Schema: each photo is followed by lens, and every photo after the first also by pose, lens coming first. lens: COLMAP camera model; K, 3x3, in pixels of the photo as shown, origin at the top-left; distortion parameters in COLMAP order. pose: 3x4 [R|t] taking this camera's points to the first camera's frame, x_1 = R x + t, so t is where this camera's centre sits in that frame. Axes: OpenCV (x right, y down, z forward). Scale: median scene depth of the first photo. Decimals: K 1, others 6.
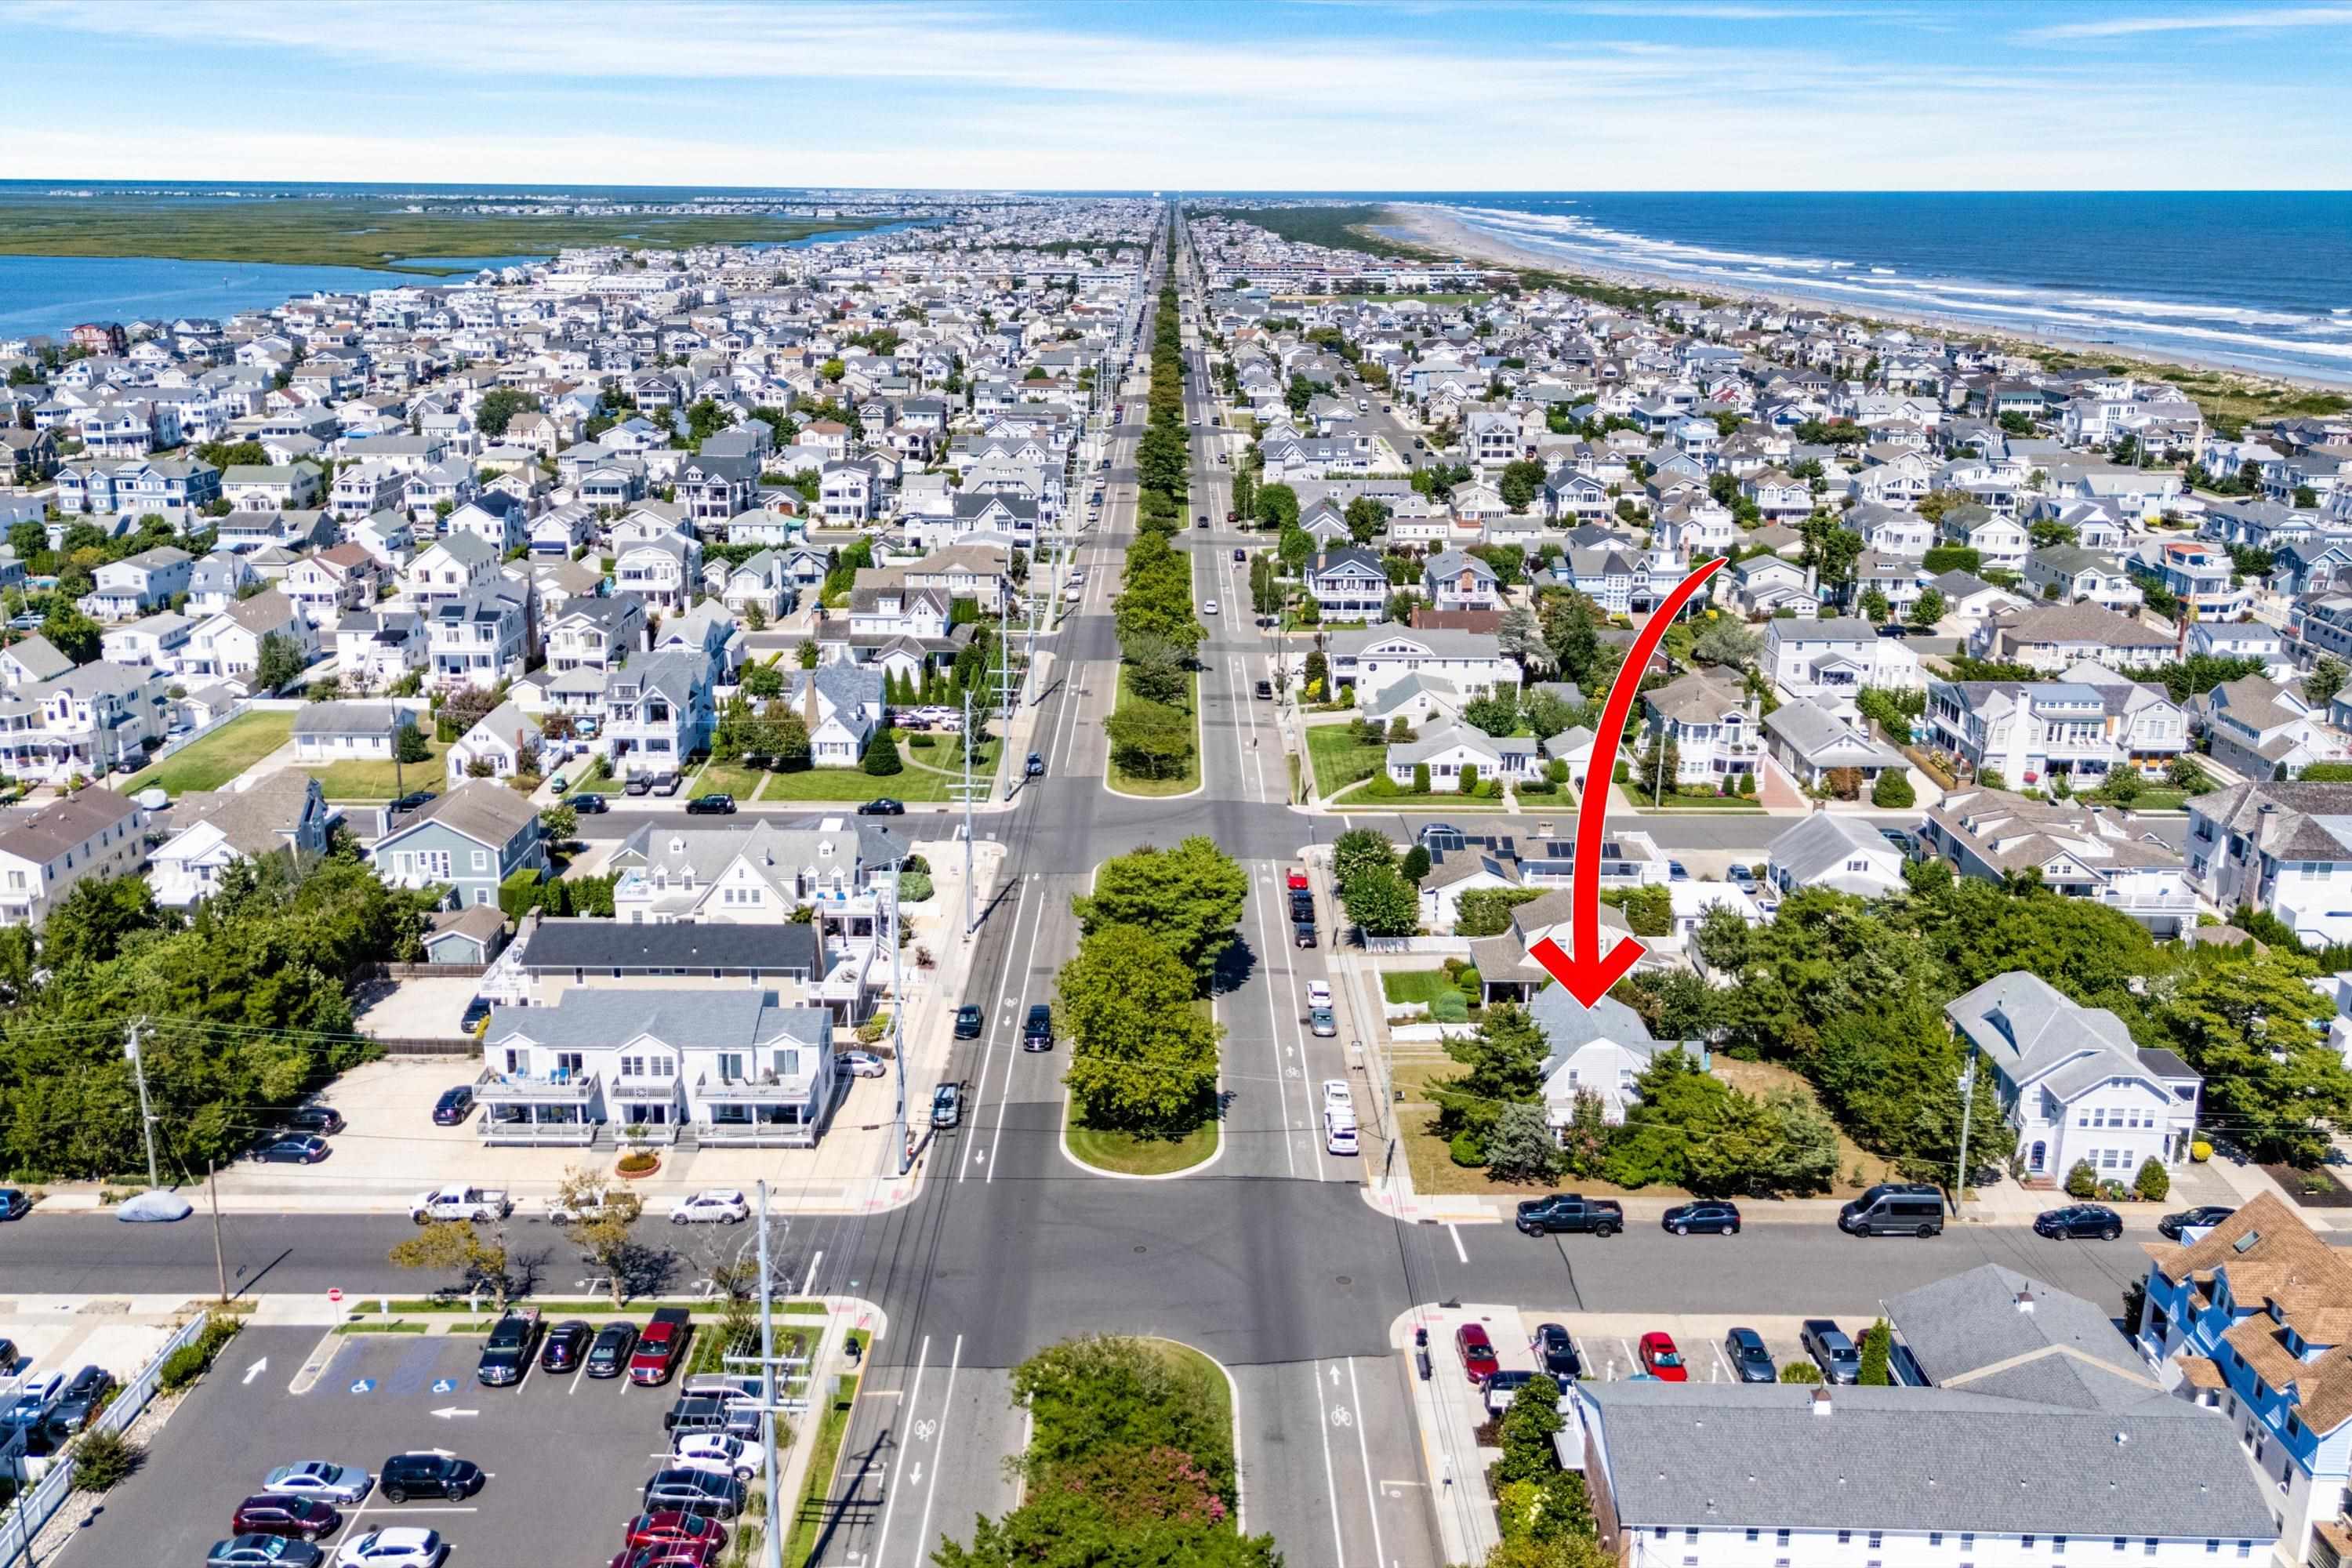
lens RADIAL K [[2013.3, 0, 1166.6], [0, 2013.3, 778.0], [0, 0, 1]] dist [0.069930, -0.088080]
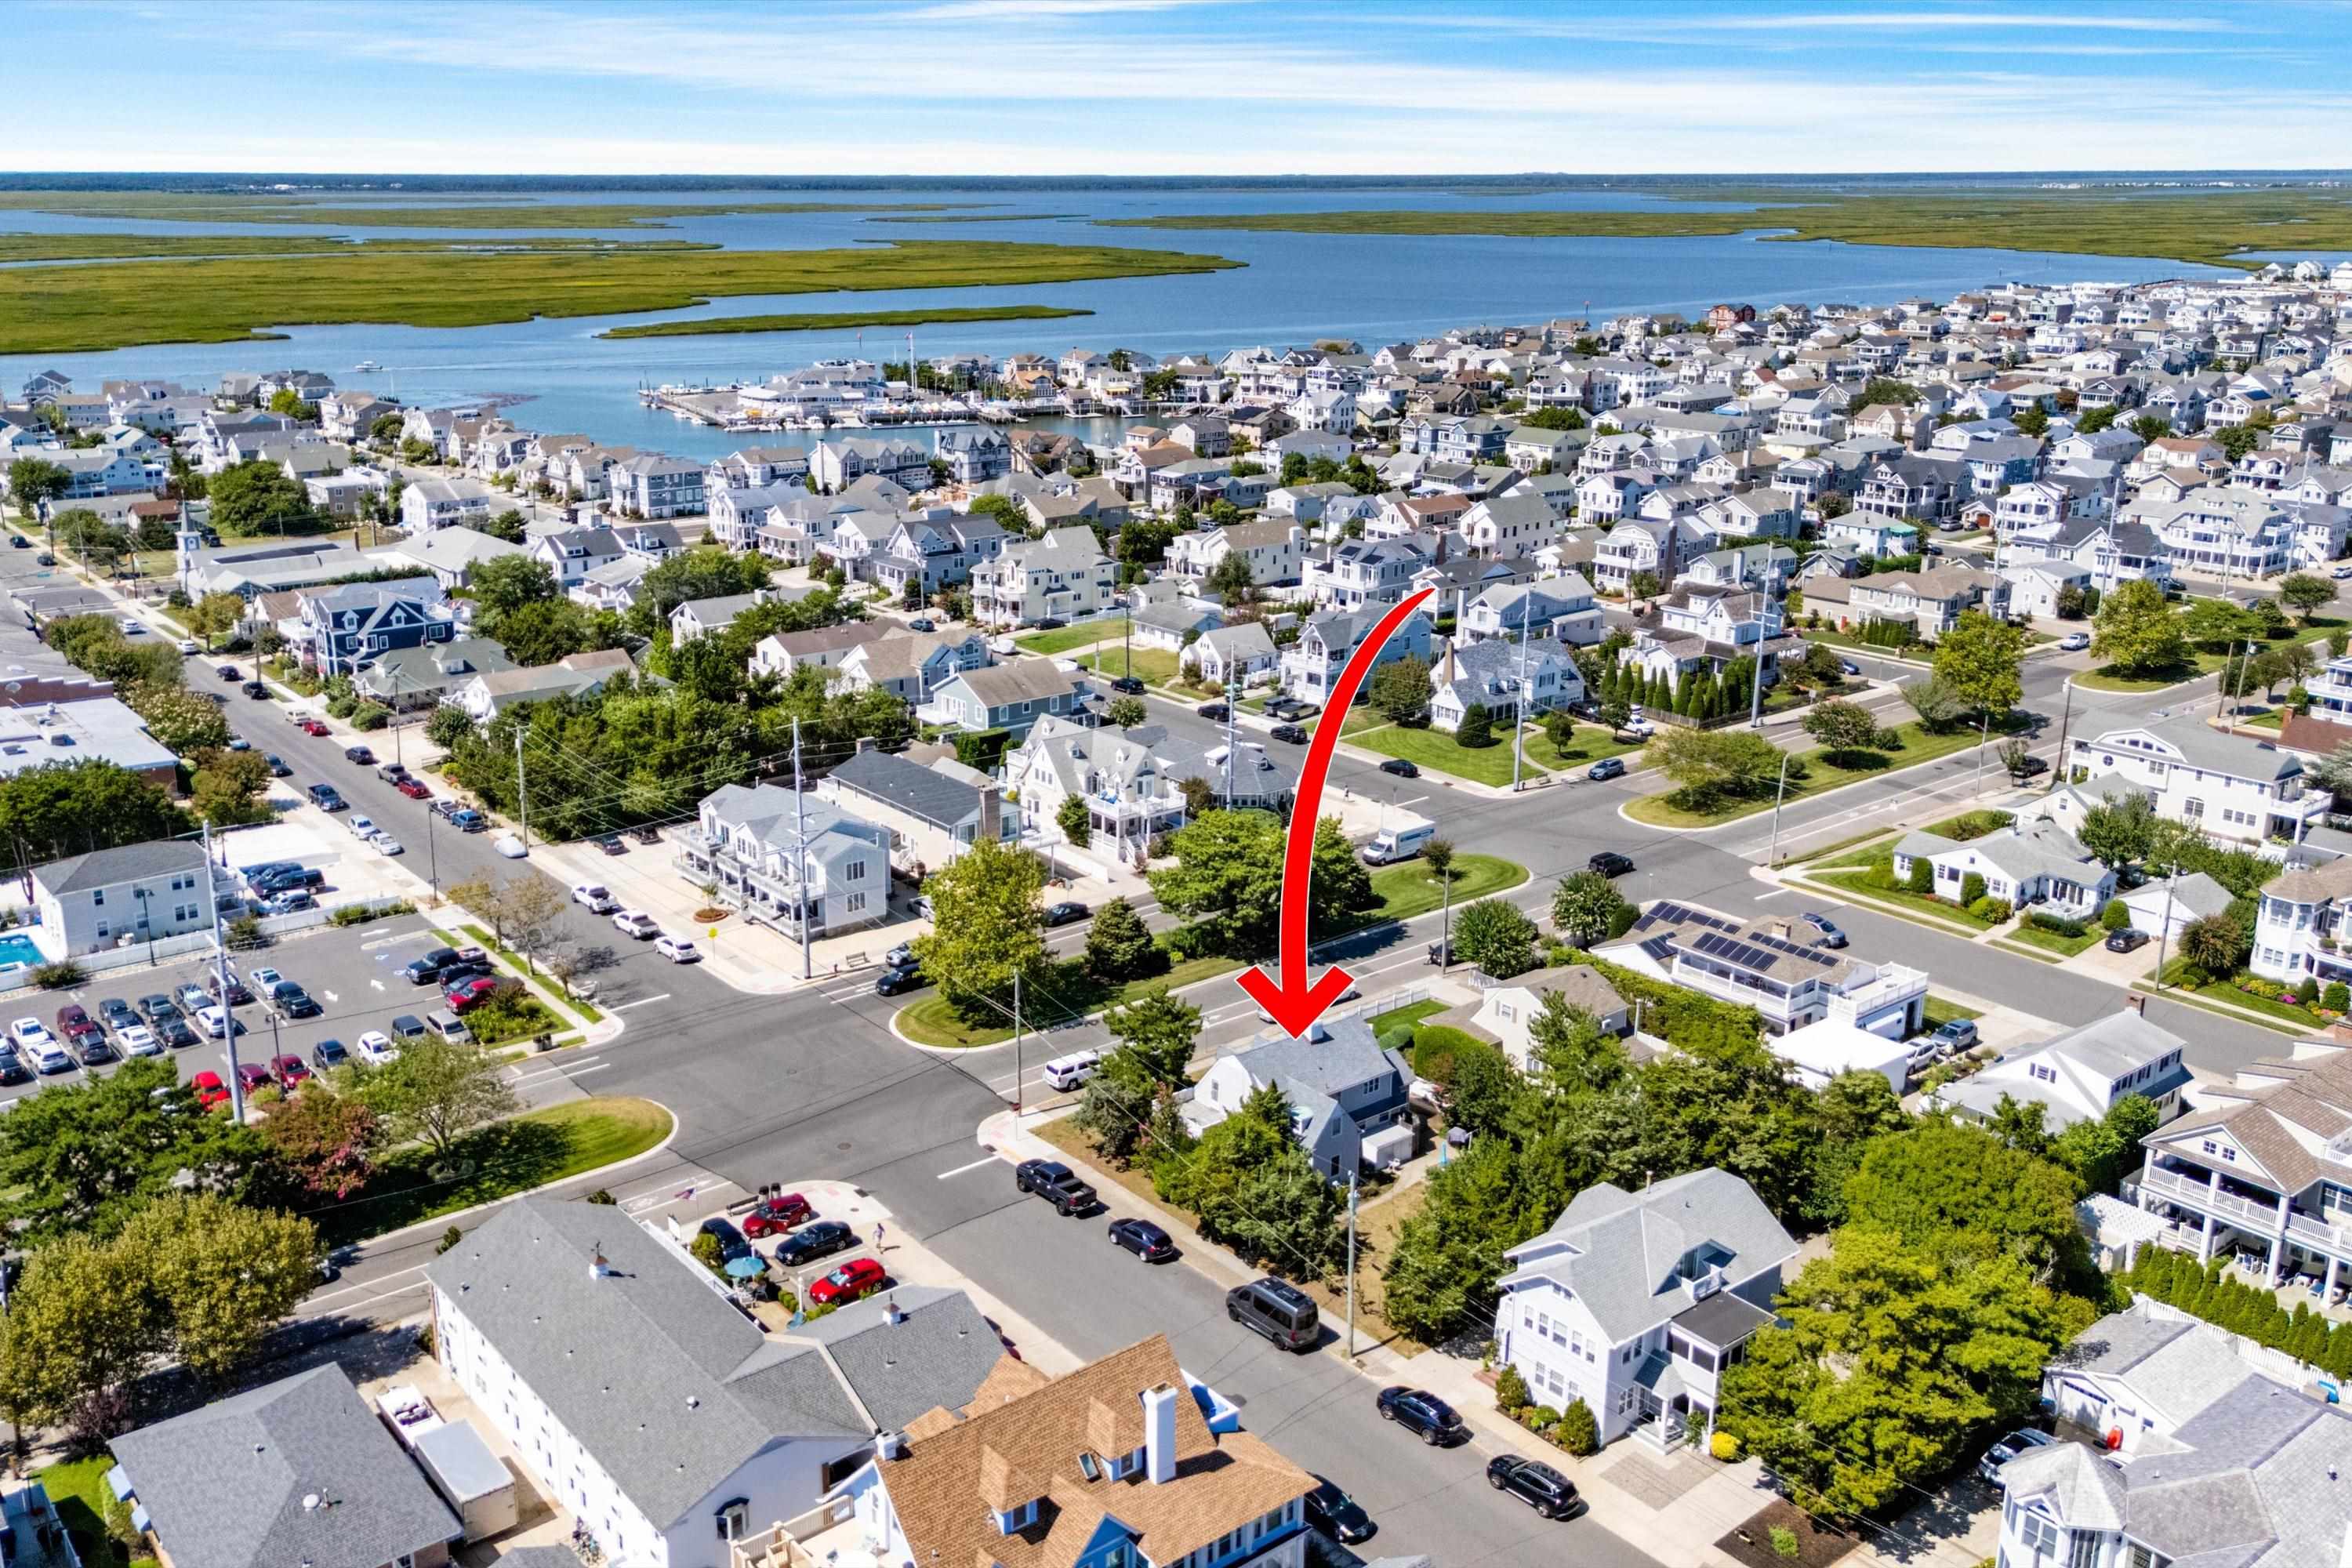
lens RADIAL K [[2013.3, 0, 1166.6], [0, 2013.3, 778.0], [0, 0, 1]] dist [0.069930, -0.088080]
pose [[0.633704, 0.215169, -0.743049, 0.472998], [-0.212141, 0.972051, 0.100560, -0.050322], [0.743919, 0.093906, 0.661639, 0.173194]]
